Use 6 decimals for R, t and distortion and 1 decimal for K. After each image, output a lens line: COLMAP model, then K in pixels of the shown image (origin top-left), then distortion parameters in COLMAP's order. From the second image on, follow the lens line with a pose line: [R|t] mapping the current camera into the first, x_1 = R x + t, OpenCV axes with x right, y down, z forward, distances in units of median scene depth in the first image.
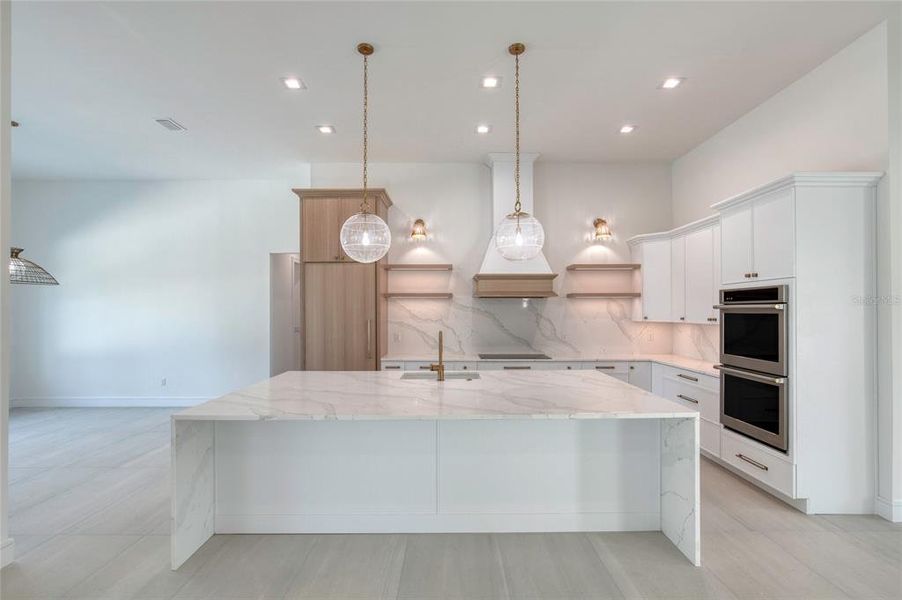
lens RADIAL K [[414.0, 0, 443.9], [0, 414.0, 309.0], [0, 0, 1]] dist [-0.010535, -0.000015]
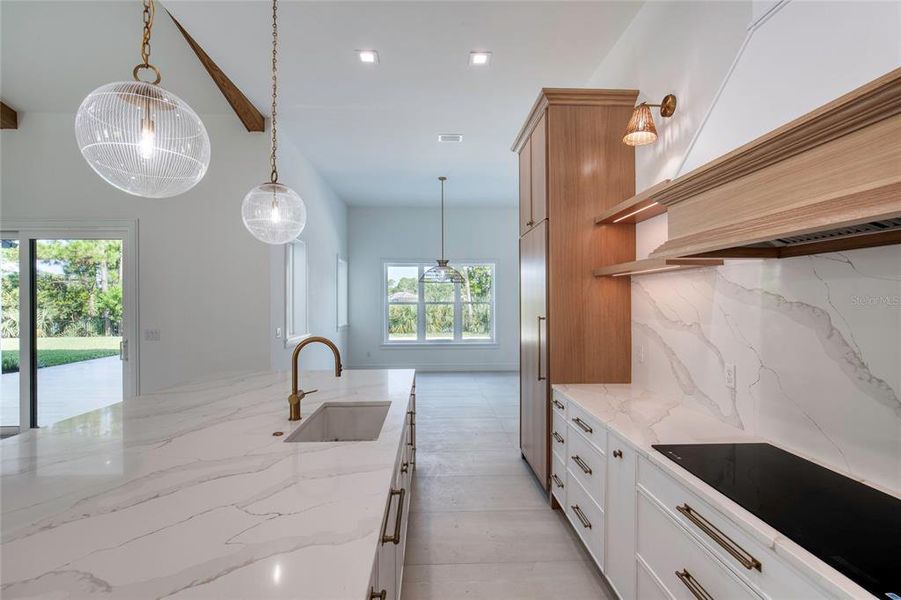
lens RADIAL K [[413.5, 0, 446.9], [0, 413.5, 300.6], [0, 0, 1]] dist [-0.010535, -0.000015]
pose [[0.042733, -0.001795, -0.999085, 0.403261], [0.005585, 0.999983, -0.001557, 0.003181], [0.999071, -0.005514, 0.042742, 0.800402]]
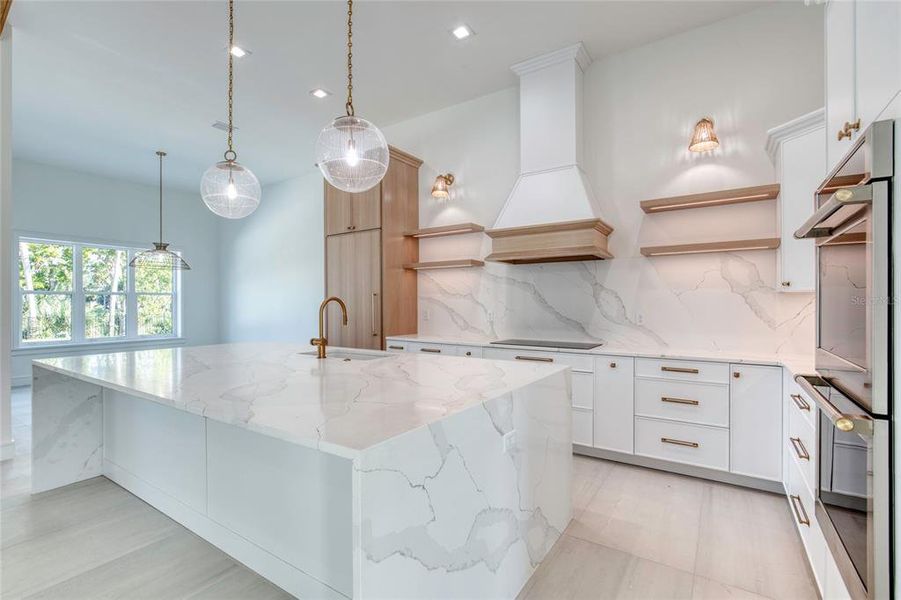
lens RADIAL K [[413.5, 0, 435.7], [0, 413.5, 305.1], [0, 0, 1]] dist [-0.010535, -0.000015]
pose [[0.820974, 0.002635, -0.570959, 0.426502], [0.001725, 0.999973, 0.007096, 0.044441], [0.570963, -0.006811, 0.820948, 0.323167]]
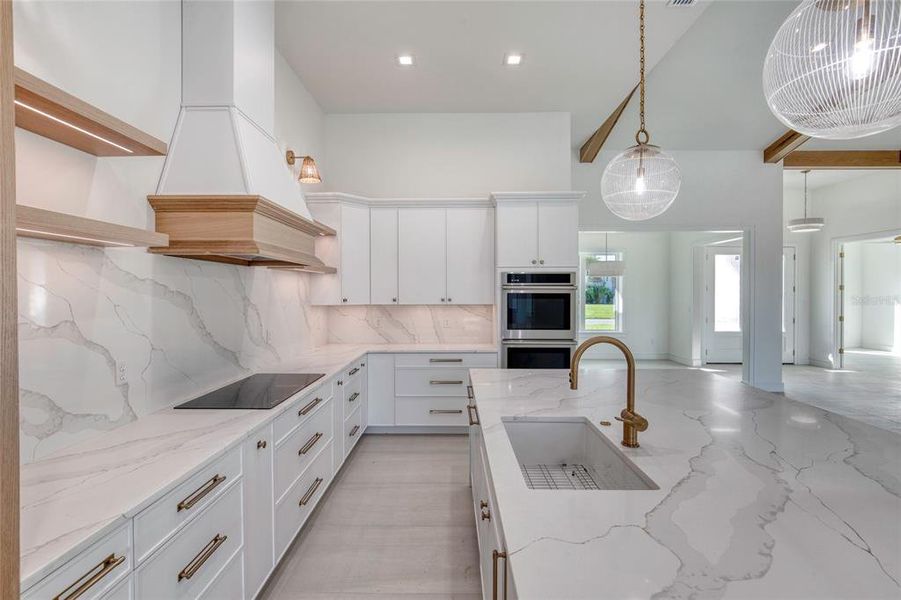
lens RADIAL K [[413.5, 0, 452.9], [0, 413.5, 294.1], [0, 0, 1]] dist [-0.010535, -0.000015]
pose [[-0.001873, -0.003912, 0.999991, -0.304108], [-0.003056, 0.999988, 0.003906, 0.005676], [-0.999994, -0.003049, -0.001885, 0.800313]]
